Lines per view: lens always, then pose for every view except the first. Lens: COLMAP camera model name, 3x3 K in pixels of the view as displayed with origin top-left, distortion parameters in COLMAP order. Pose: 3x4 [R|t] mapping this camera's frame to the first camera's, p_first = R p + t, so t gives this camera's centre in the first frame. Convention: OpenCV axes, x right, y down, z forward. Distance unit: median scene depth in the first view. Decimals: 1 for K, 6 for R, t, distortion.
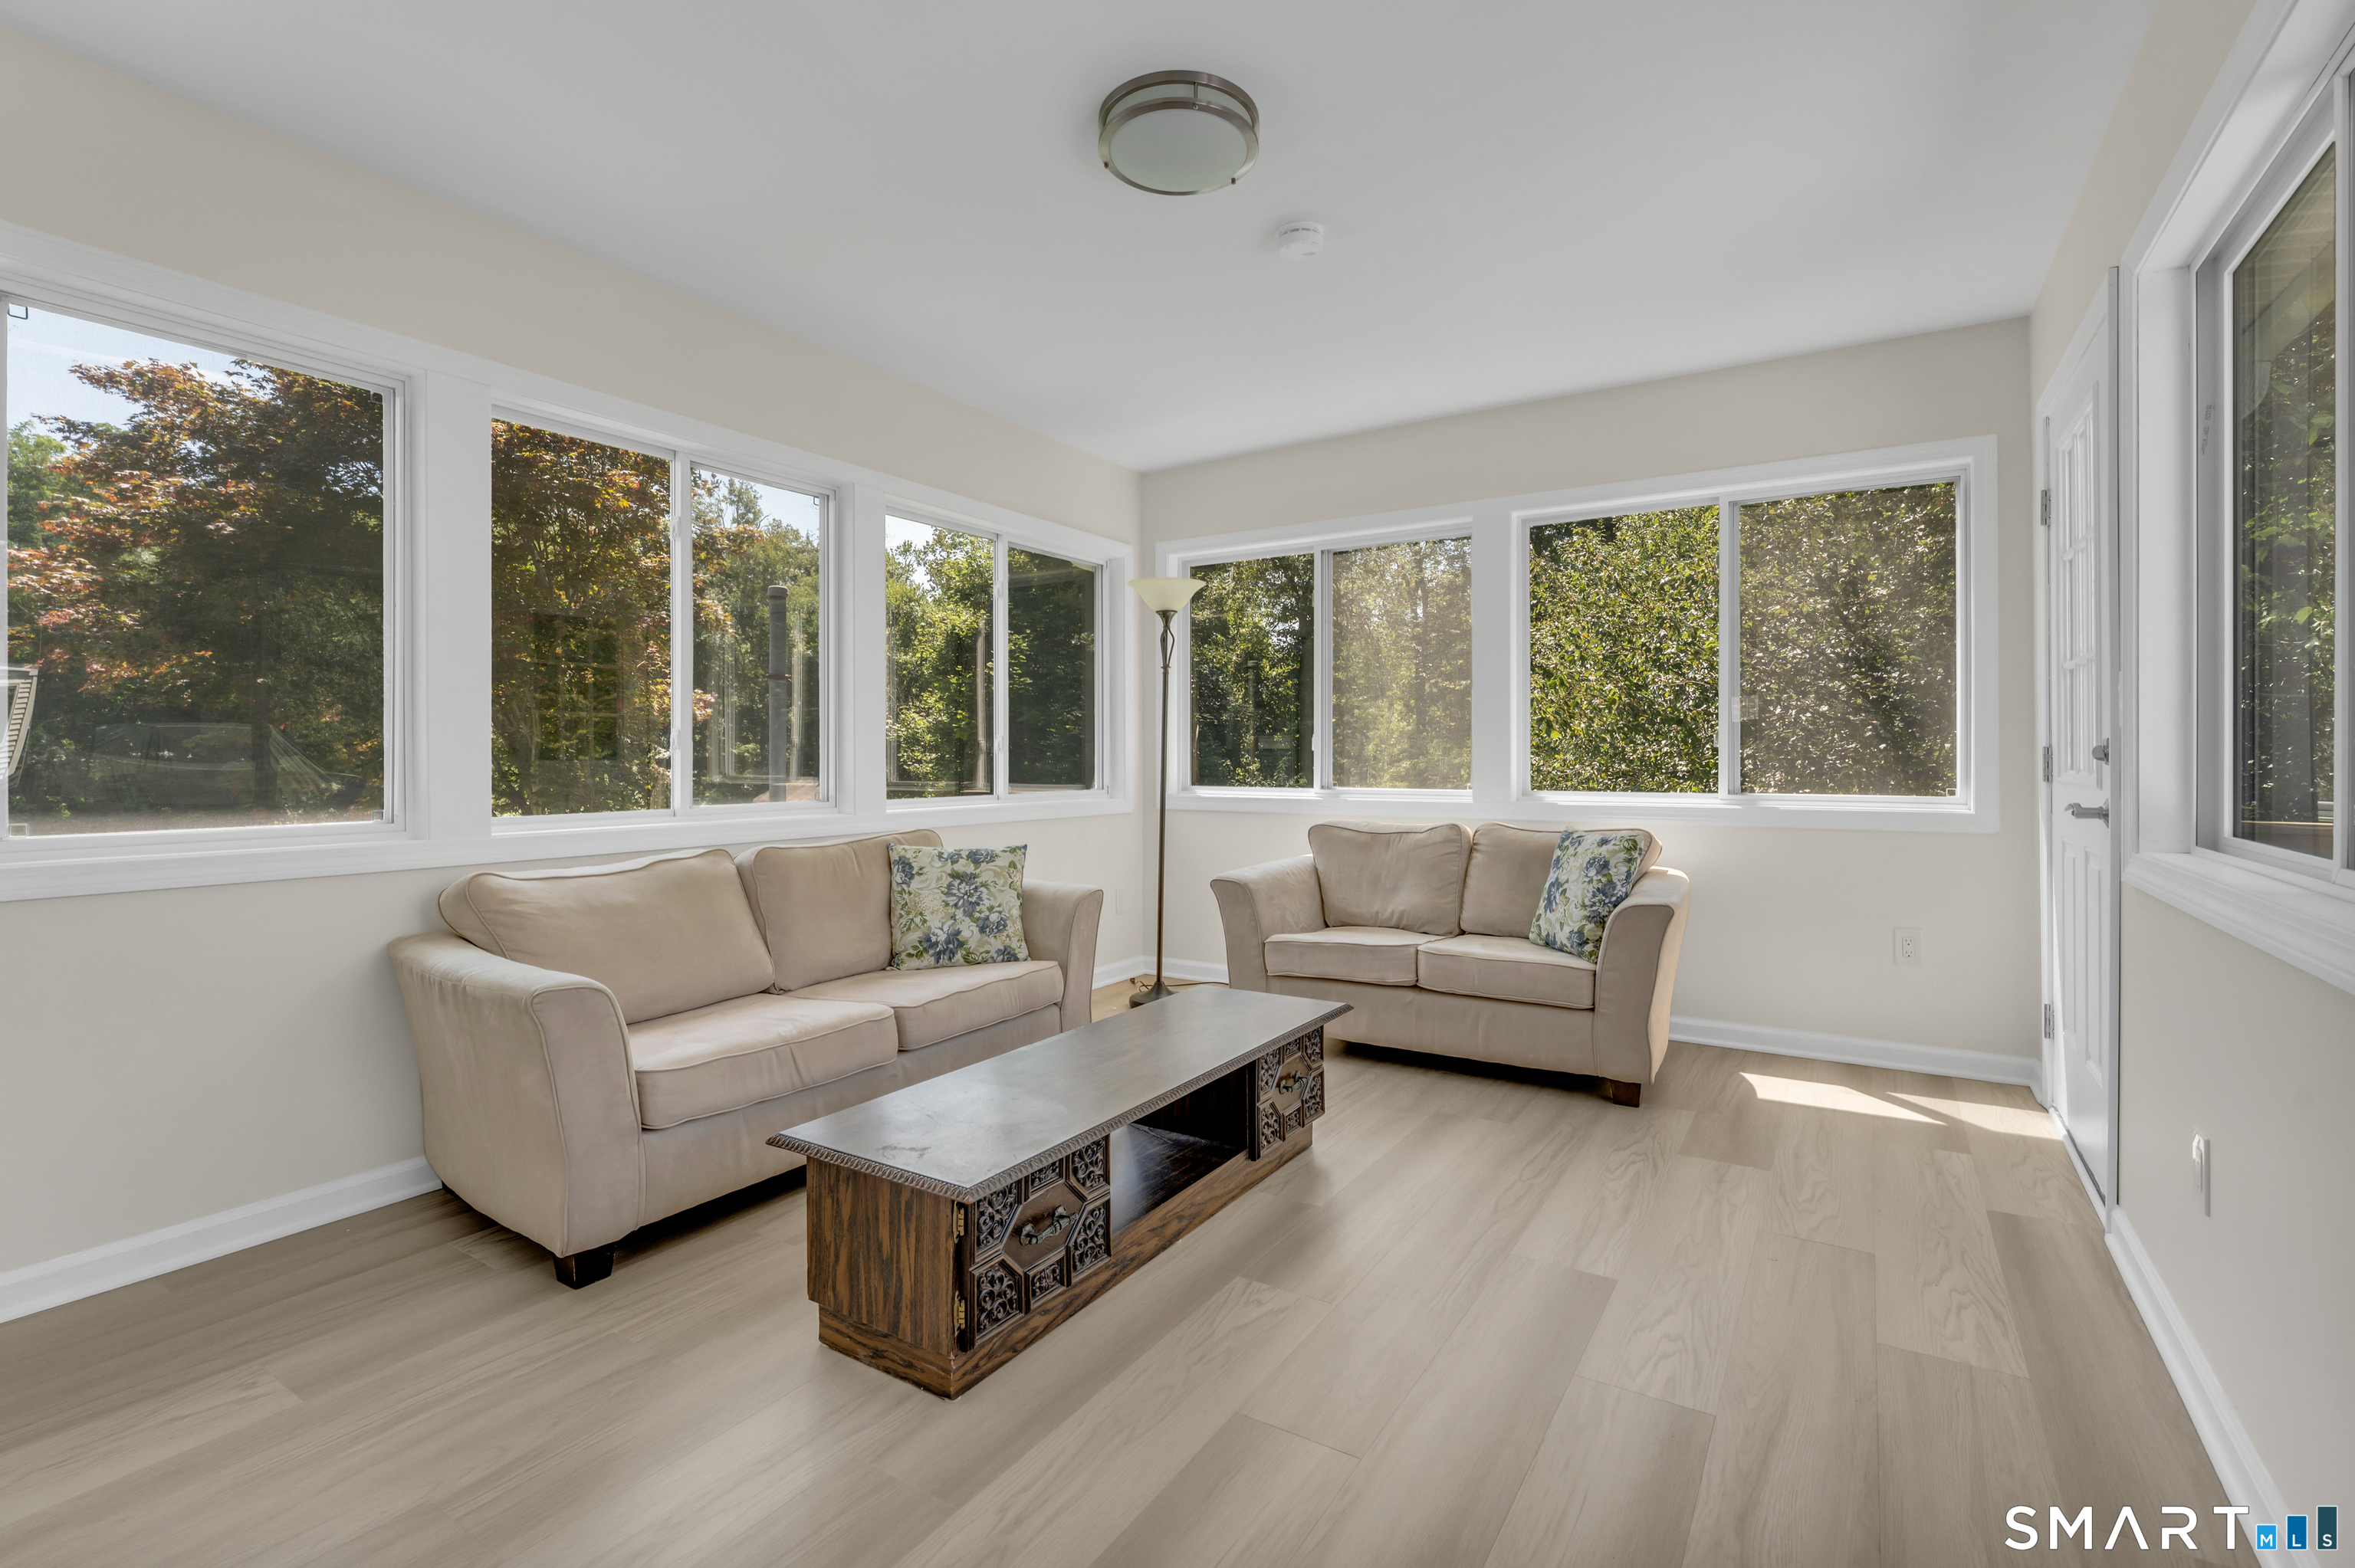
lens RADIAL K [[1066.5, 0, 1177.5], [0, 1066.5, 784.0], [0, 0, 1]] dist [0.000152, 0.000002]
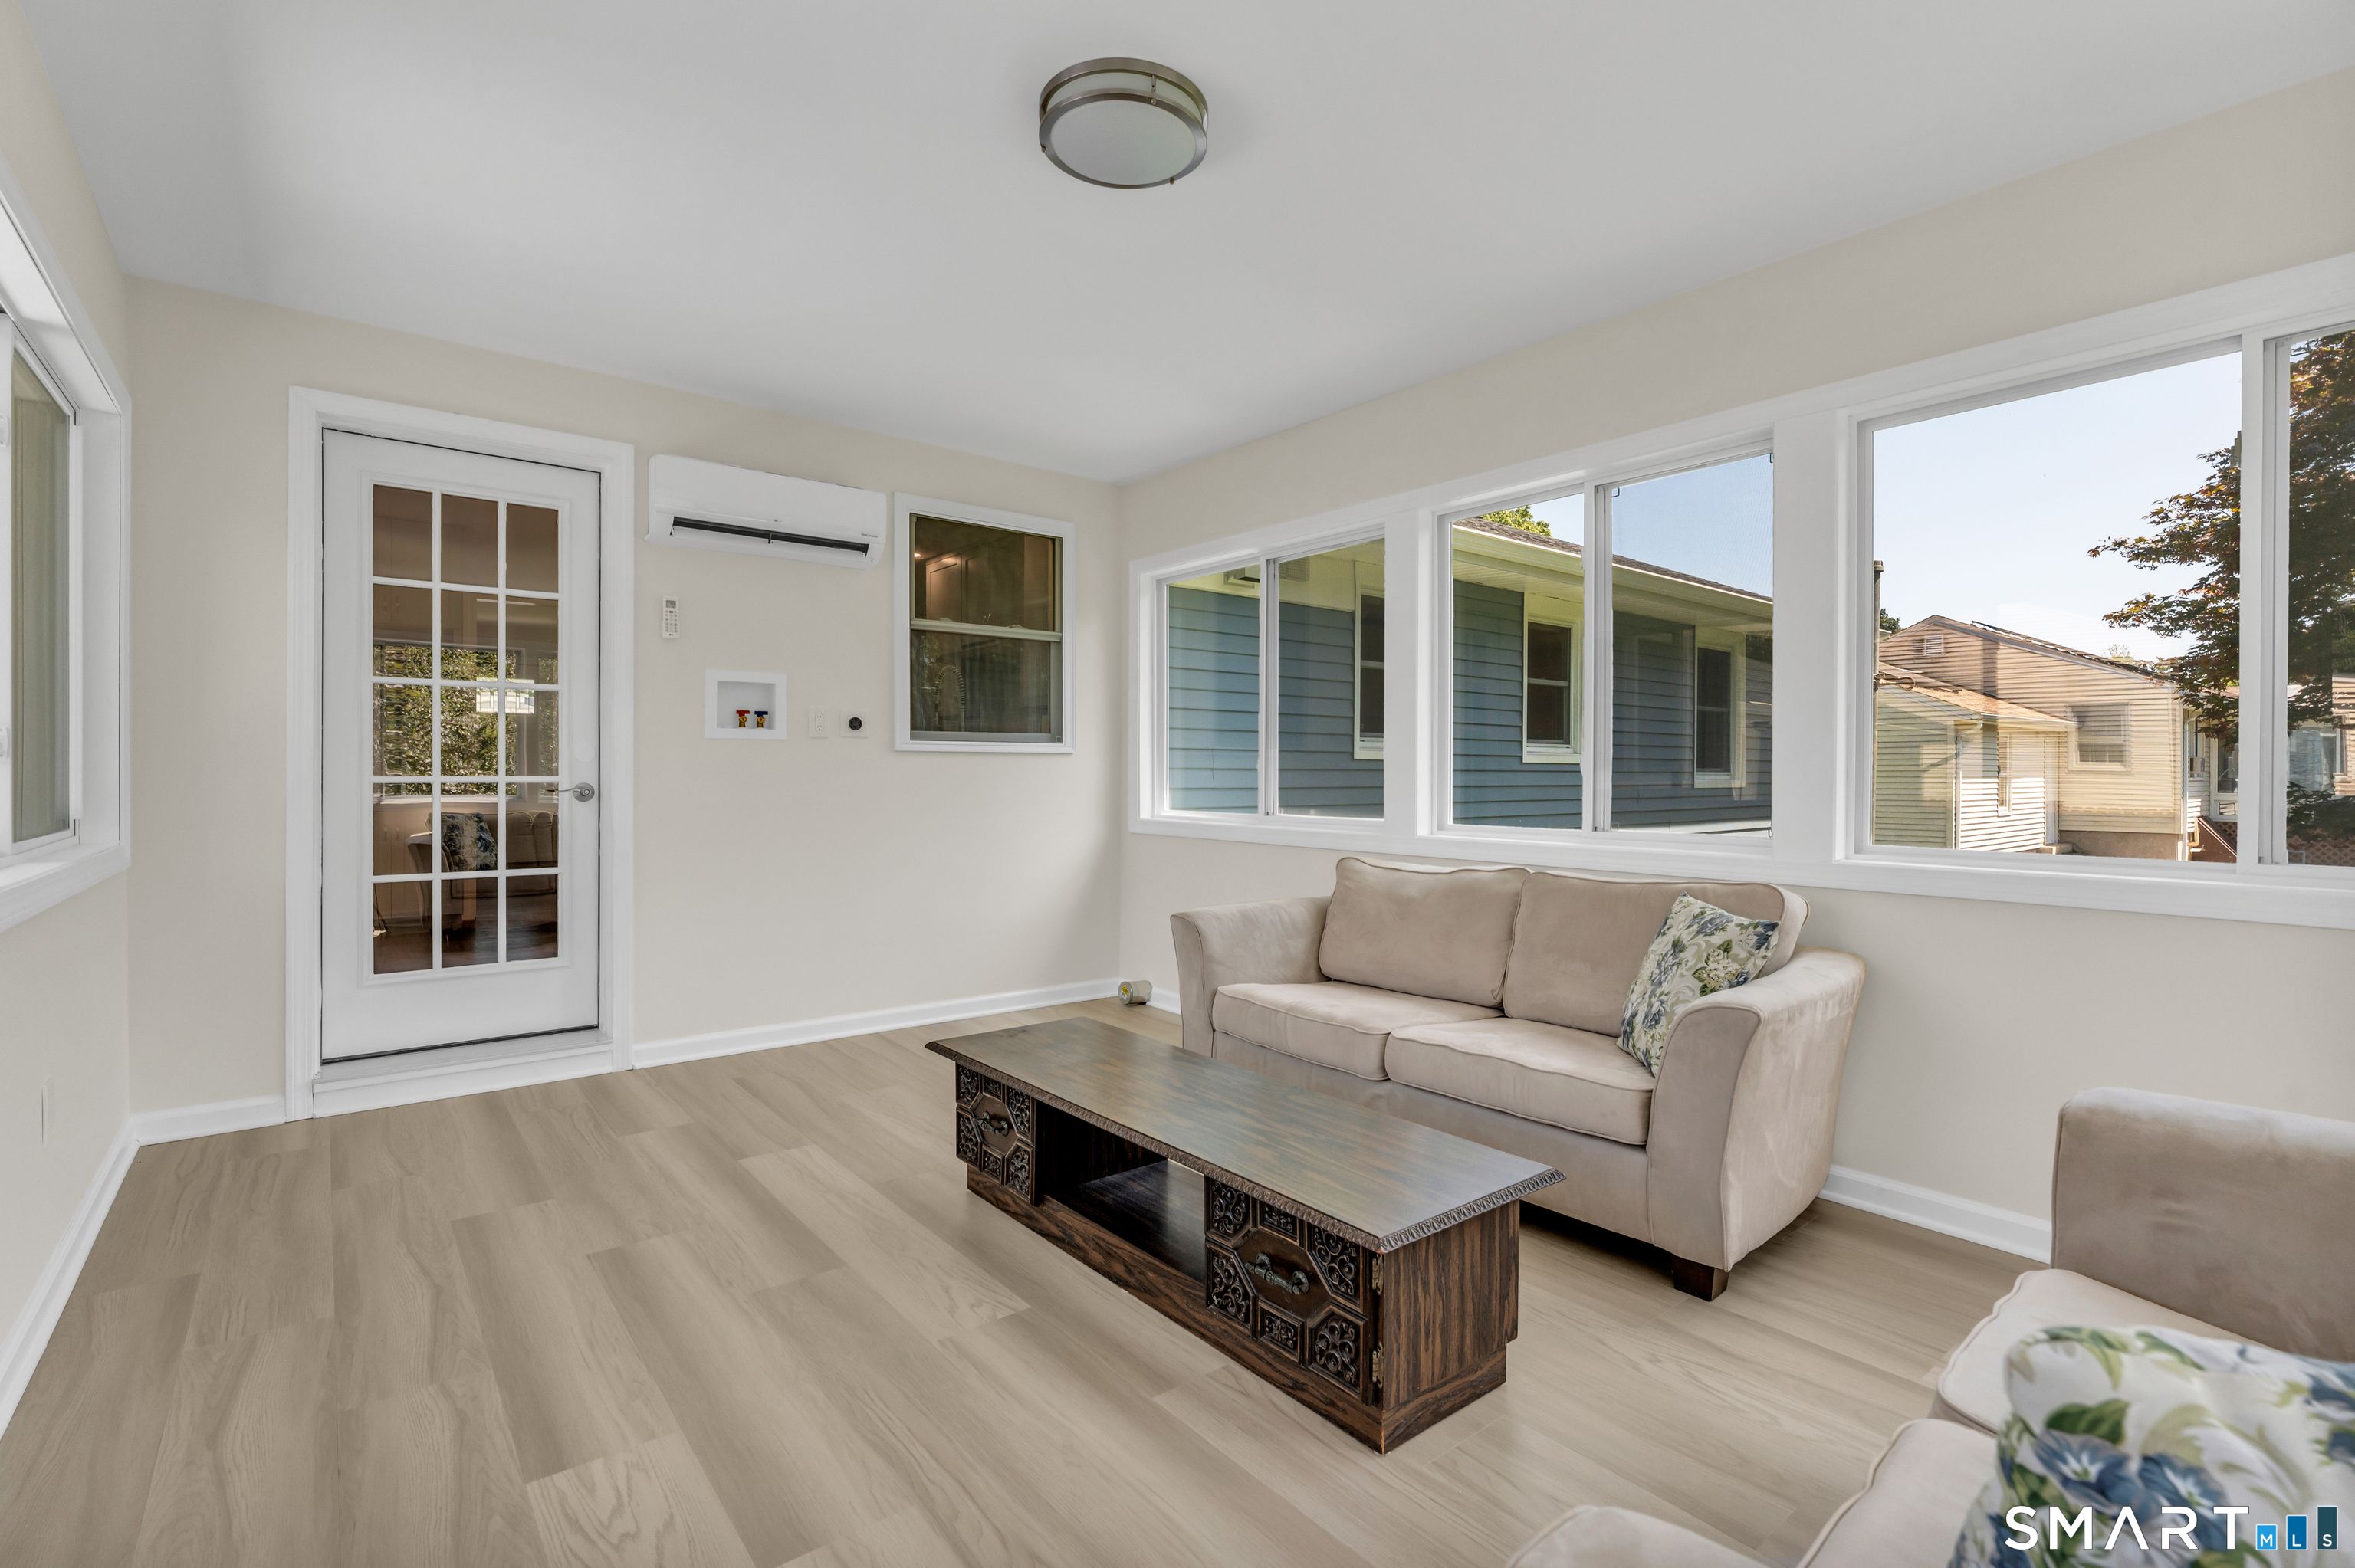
lens RADIAL K [[1066.5, 0, 1177.5], [0, 1066.5, 784.0], [0, 0, 1]] dist [0.000152, 0.000002]
pose [[-0.323428, 0.010623, -0.946193, 0.882731], [-0.014600, 0.999762, 0.016215, -0.043585], [0.946140, 0.019058, -0.323196, 1.334349]]
